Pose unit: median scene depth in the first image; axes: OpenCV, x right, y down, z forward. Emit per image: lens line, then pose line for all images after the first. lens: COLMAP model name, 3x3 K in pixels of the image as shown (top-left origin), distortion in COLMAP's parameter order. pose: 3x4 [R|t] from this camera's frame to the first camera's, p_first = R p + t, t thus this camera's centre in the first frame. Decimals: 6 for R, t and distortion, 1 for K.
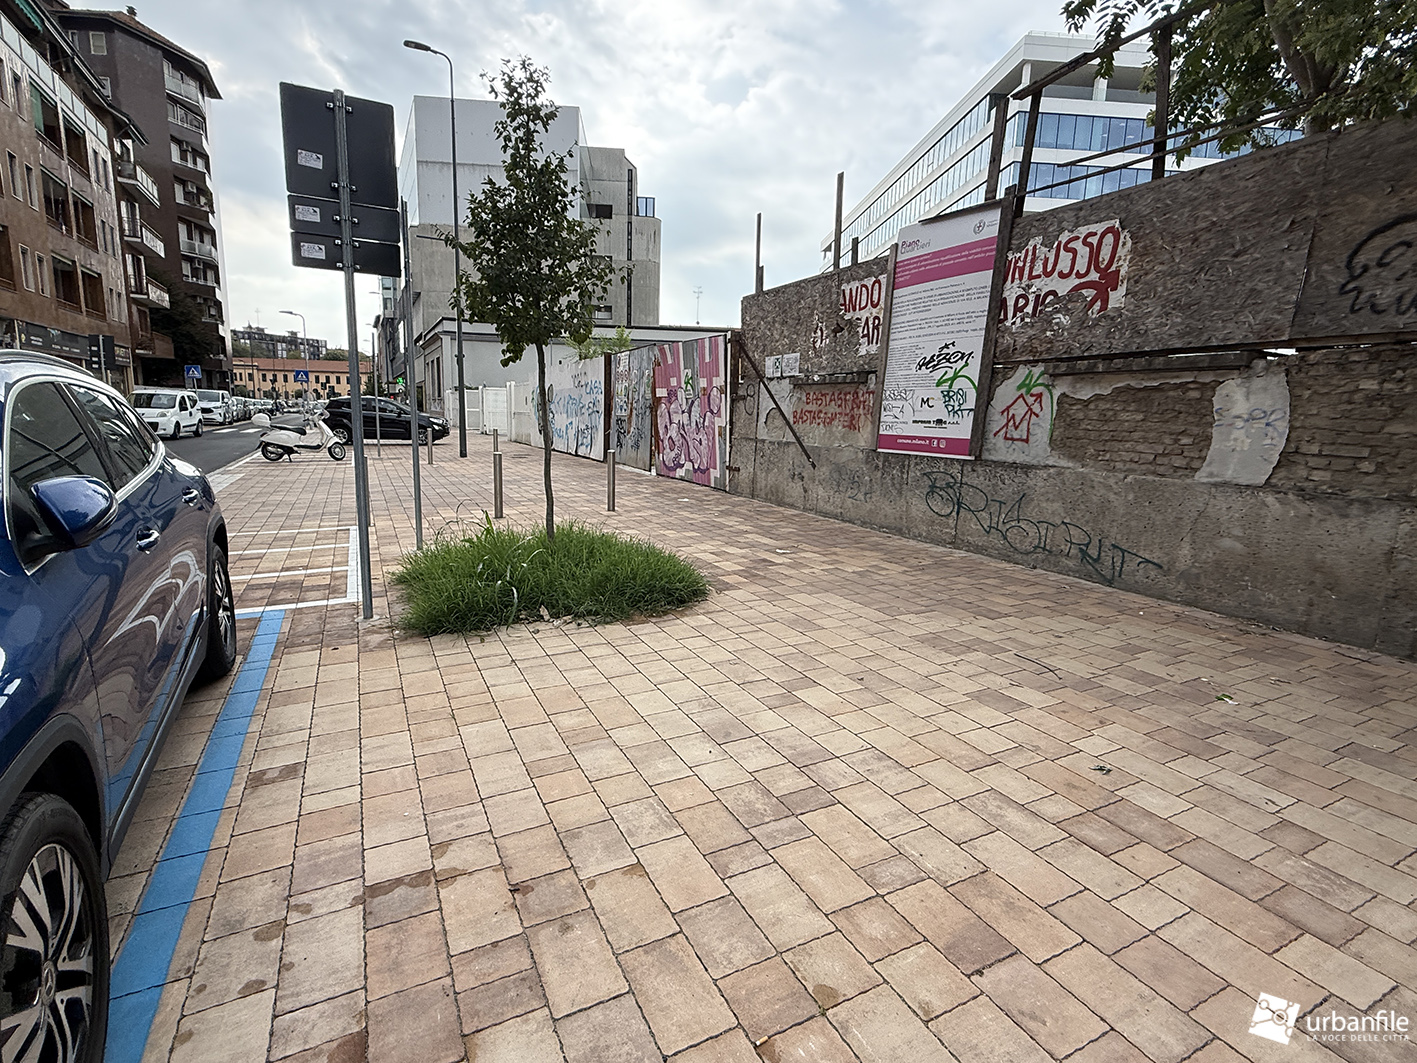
lens RADIAL K [[686.1, 0, 709.5], [0, 686.1, 527.0], [0, 0, 1]] dist [0.002307, -0.002938]
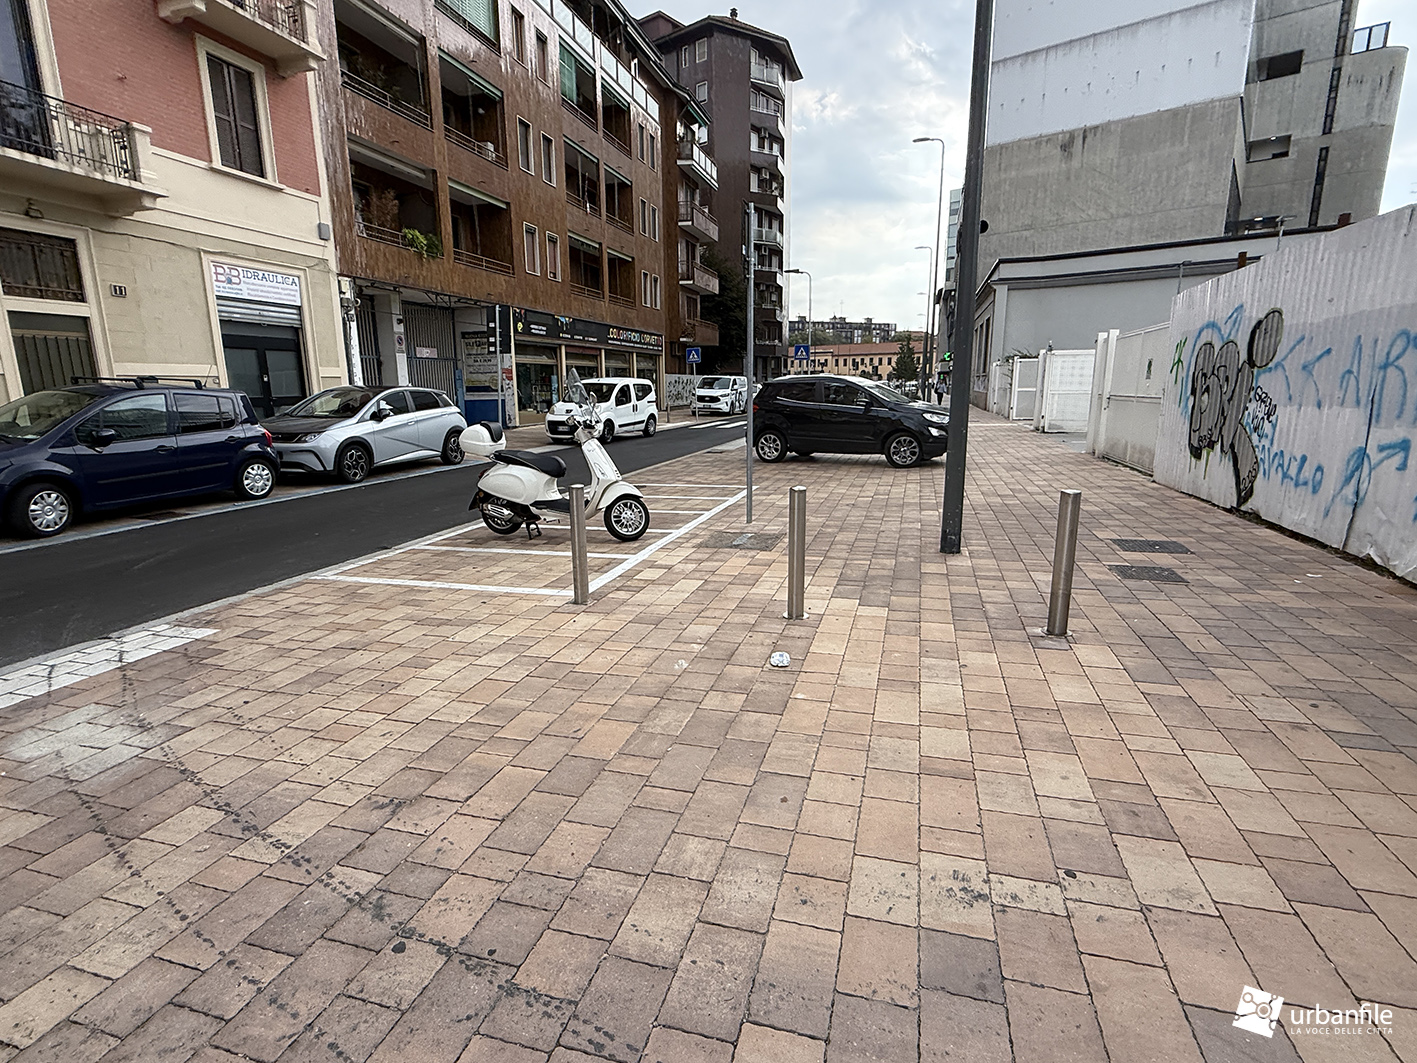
lens RADIAL K [[686.1, 0, 702.2], [0, 686.1, 526.0], [0, 0, 1]] dist [0.002307, -0.002938]
pose [[0.716413, 0.107834, -0.689292, -0.131667], [-0.086303, 0.994092, 0.065819, -0.073674], [0.692318, 0.012334, 0.721487, 0.407110]]
